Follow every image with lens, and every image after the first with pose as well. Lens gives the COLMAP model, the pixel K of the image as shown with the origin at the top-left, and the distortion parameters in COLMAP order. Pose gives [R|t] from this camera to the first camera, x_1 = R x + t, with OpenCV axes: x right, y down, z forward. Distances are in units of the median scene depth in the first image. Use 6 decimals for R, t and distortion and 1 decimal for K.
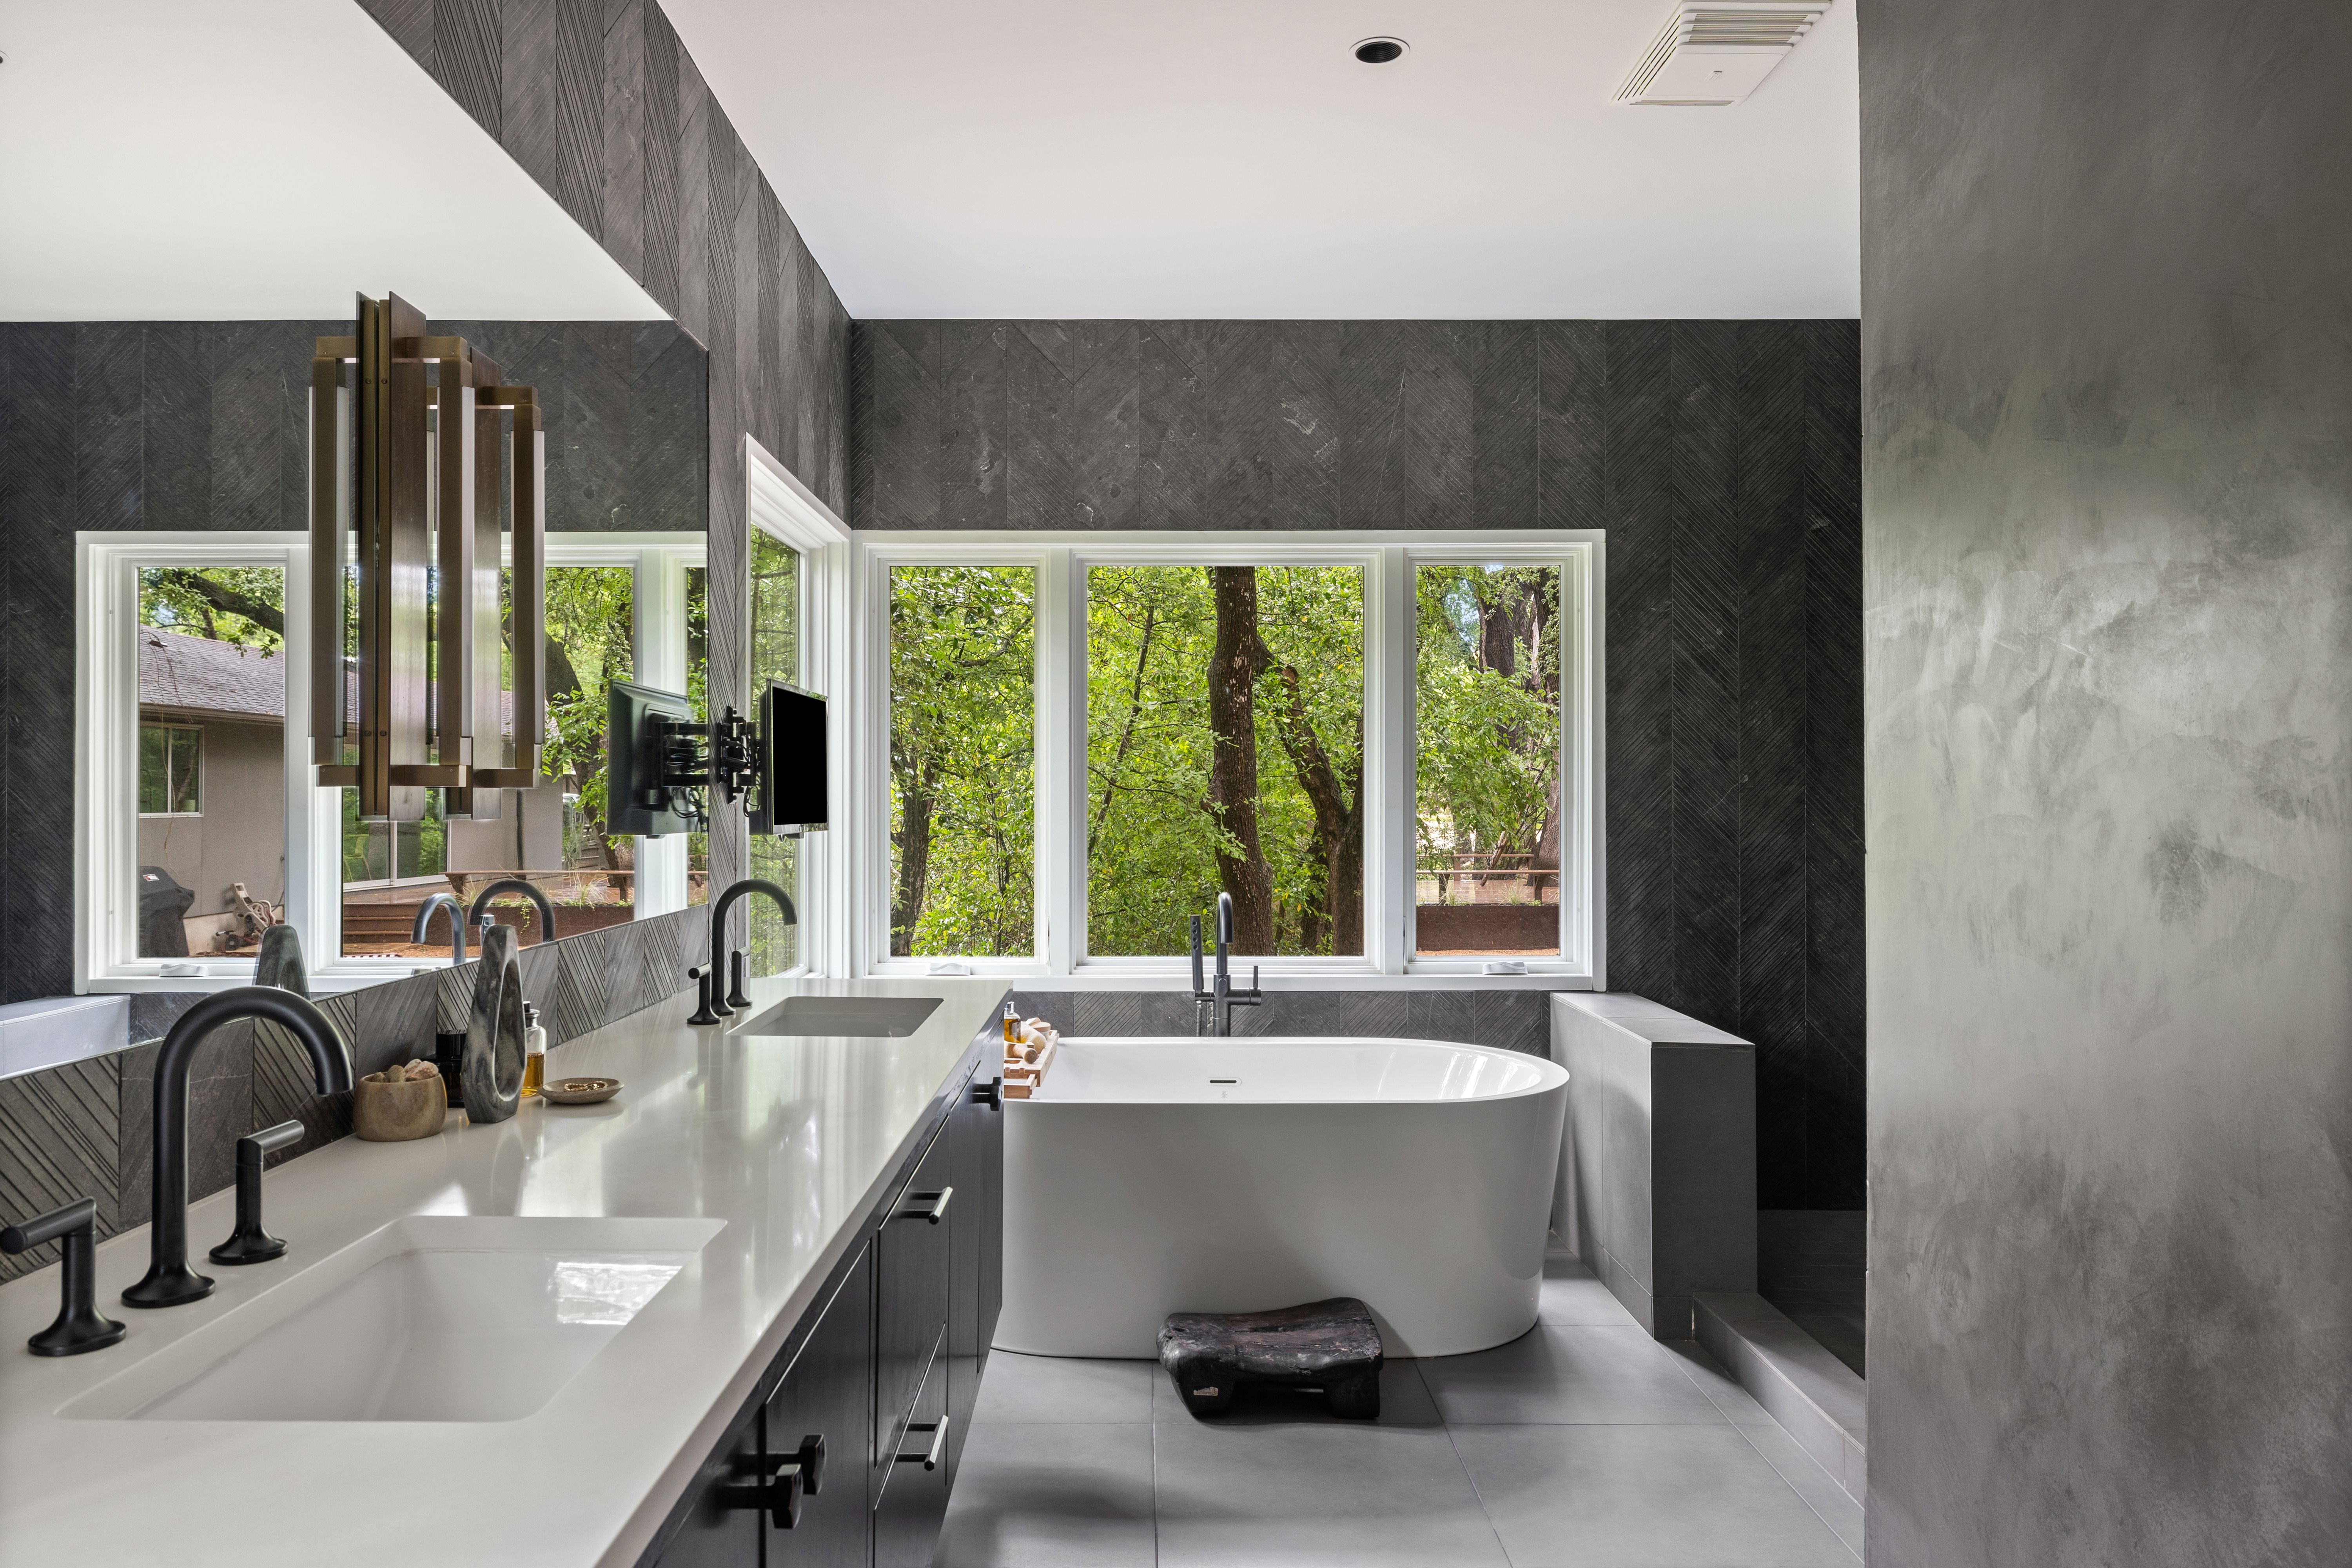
lens RADIAL K [[1552.6, 0, 1176.0], [0, 1552.6, 784.0], [0, 0, 1]] dist [-0.003744, 0.001331]
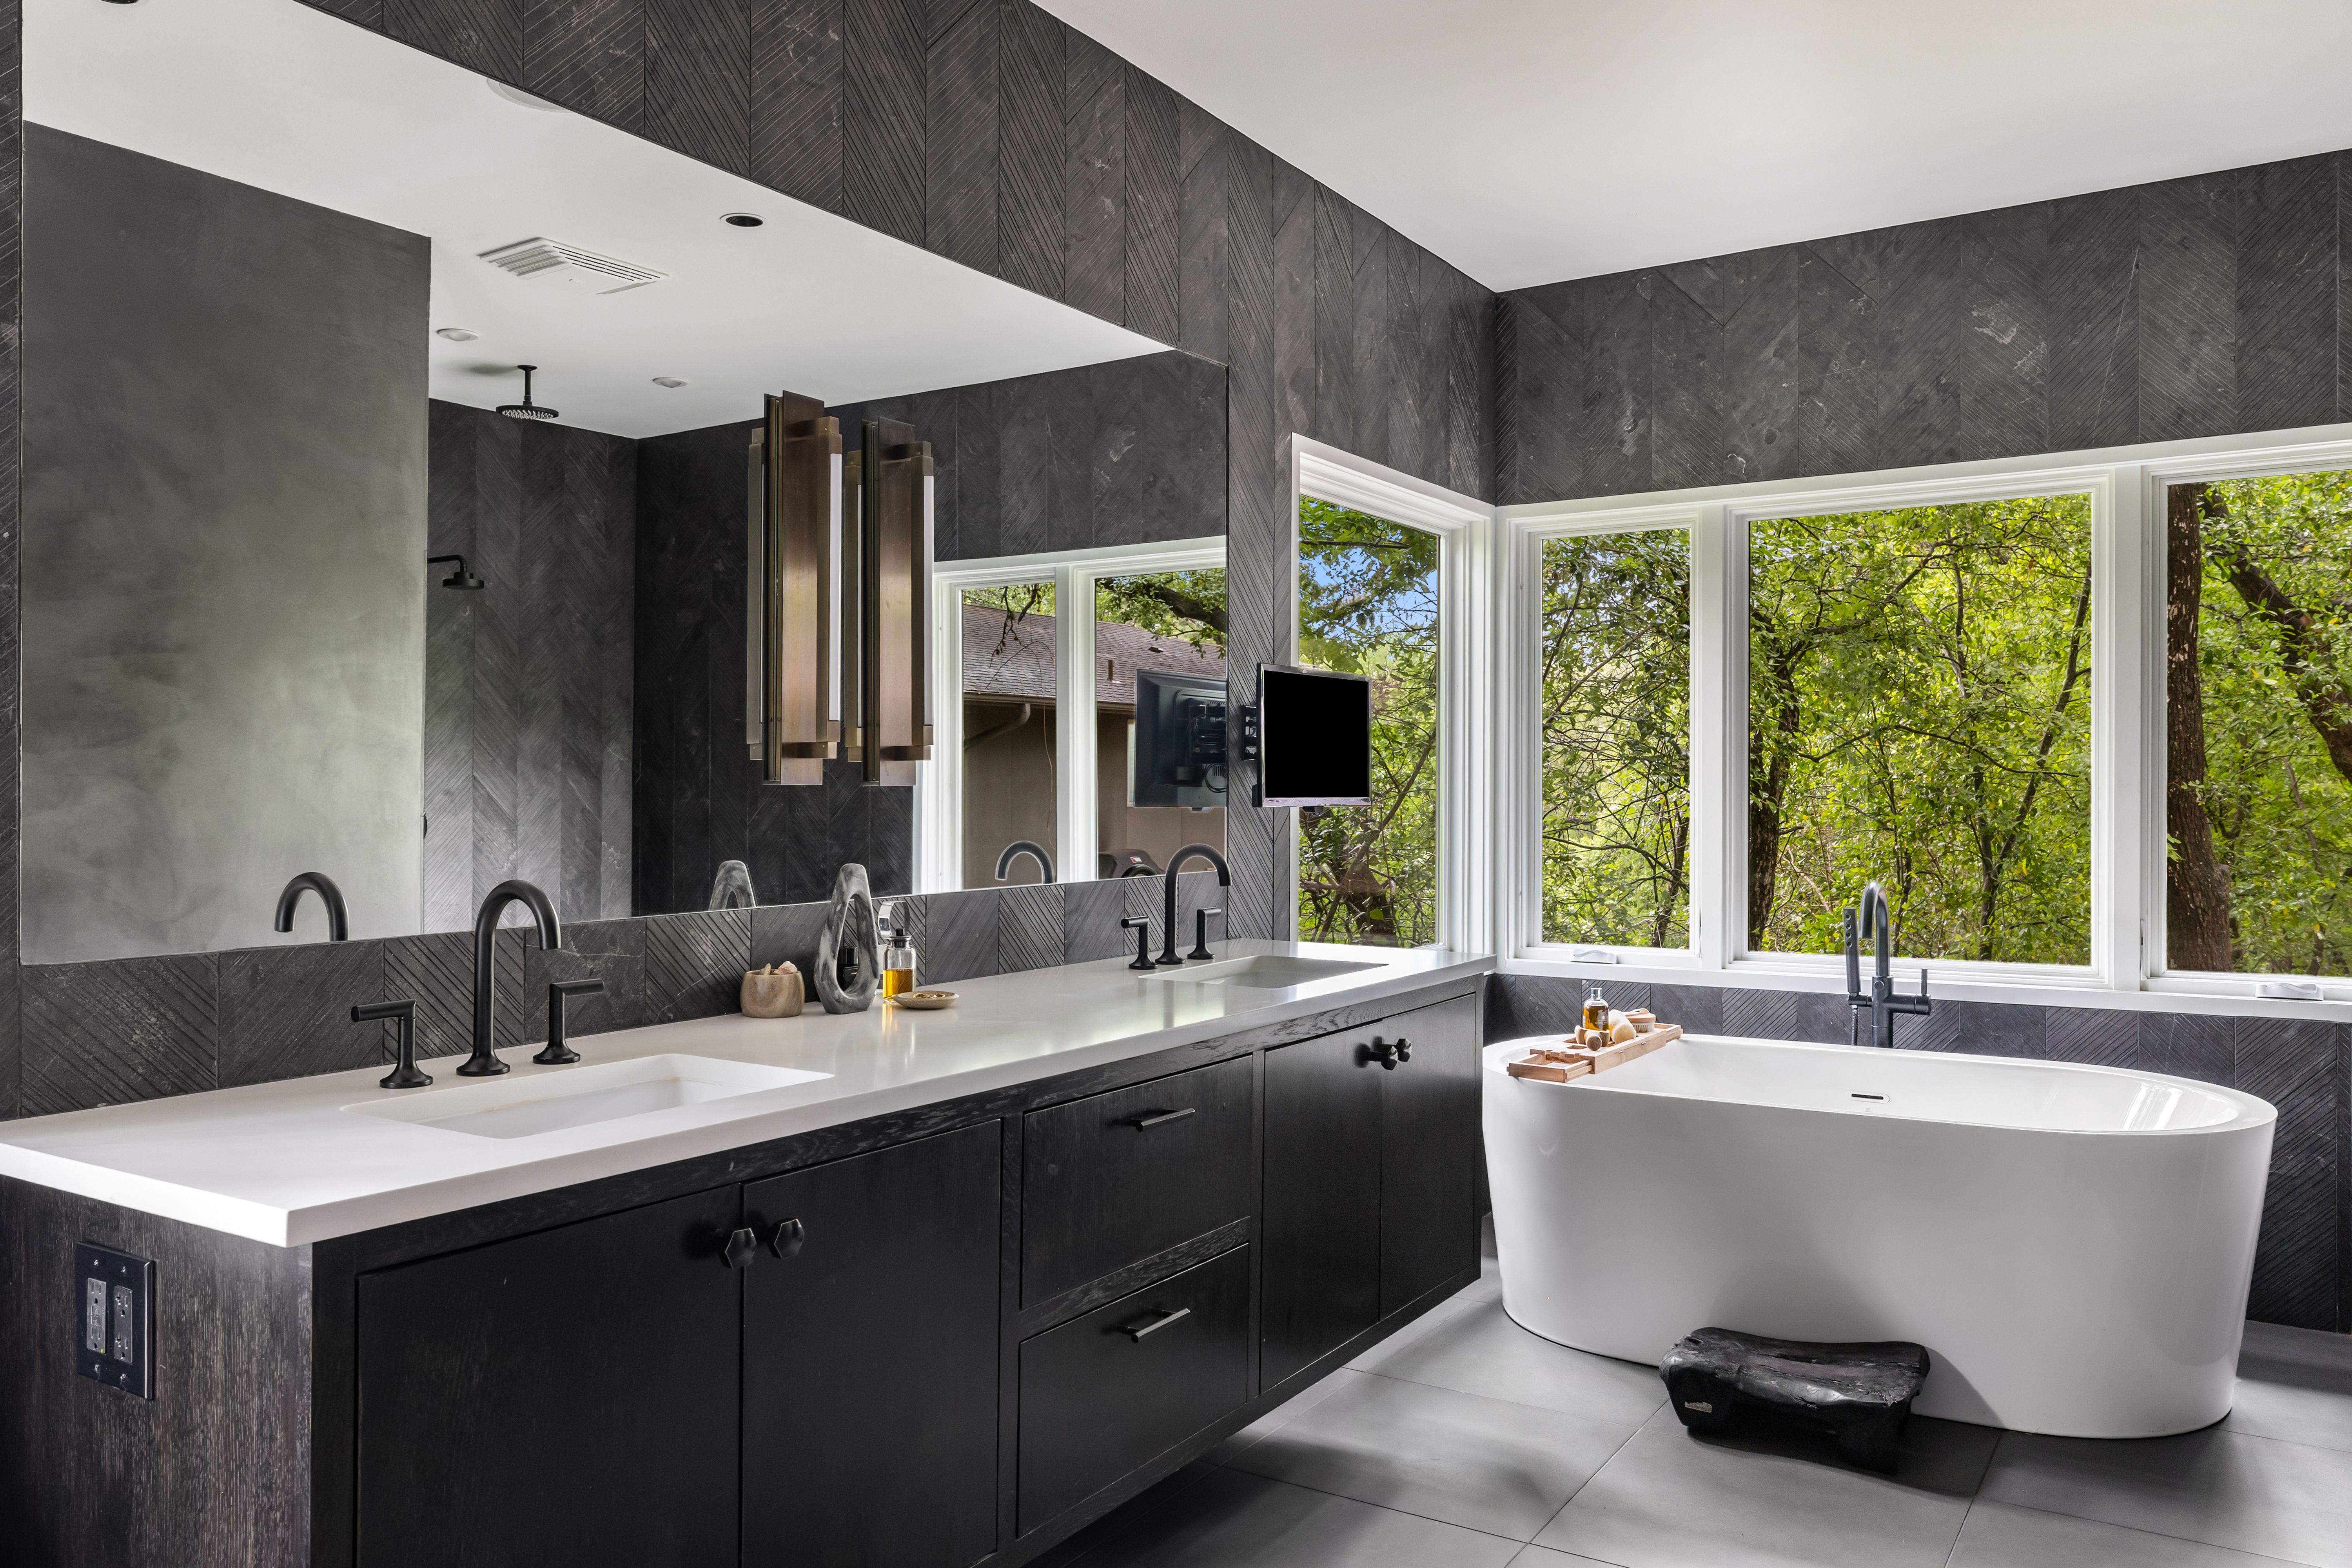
lens RADIAL K [[1693.2, 0, 1176.0], [0, 1693.2, 784.0], [0, 0, 1]] dist [-0.016604, 0.002413]
pose [[0.835714, -0.003458, -0.549154, 0.211030], [0.006792, 0.999969, 0.004039, 0.007093], [0.549123, -0.007105, 0.835711, -0.013088]]
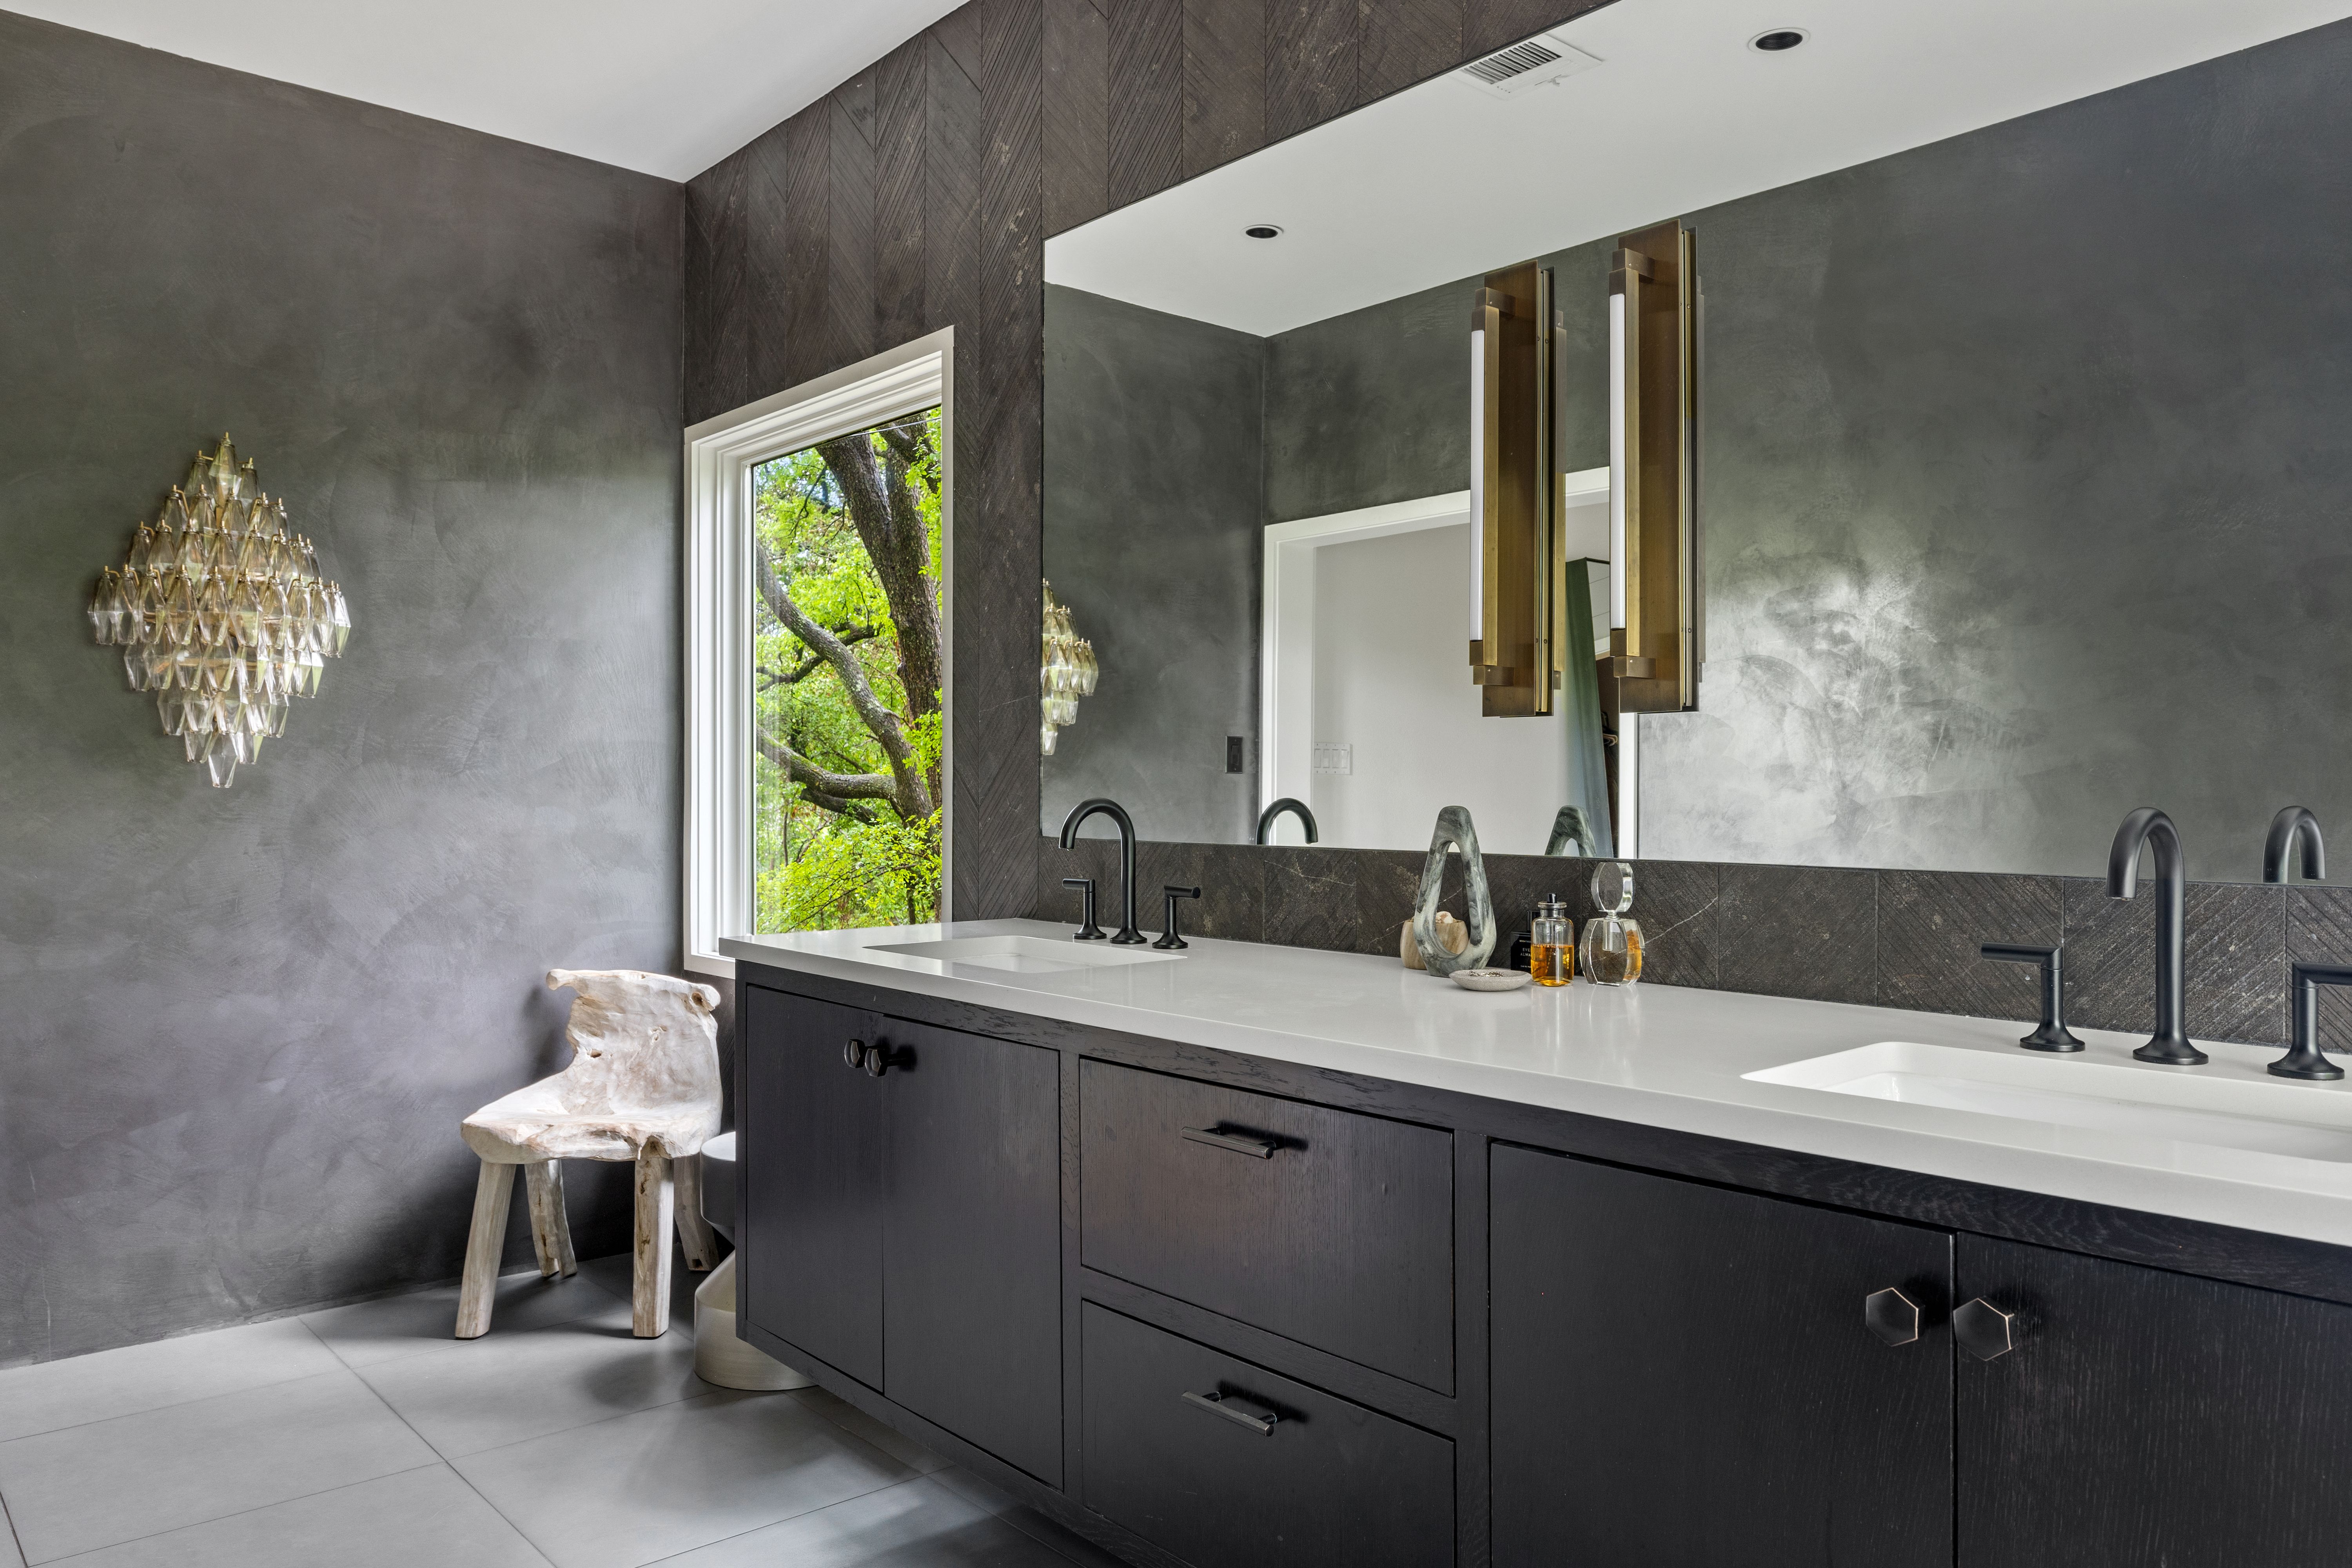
lens RADIAL K [[1694.9, 0, 1176.0], [0, 1694.9, 784.0], [0, 0, 1]] dist [-0.059065, 0.103759]
pose [[-0.759839, -0.001598, -0.650109, 0.187152], [0.003020, 0.999978, -0.005988, 0.031186], [0.650104, -0.006513, -0.759817, 0.698556]]
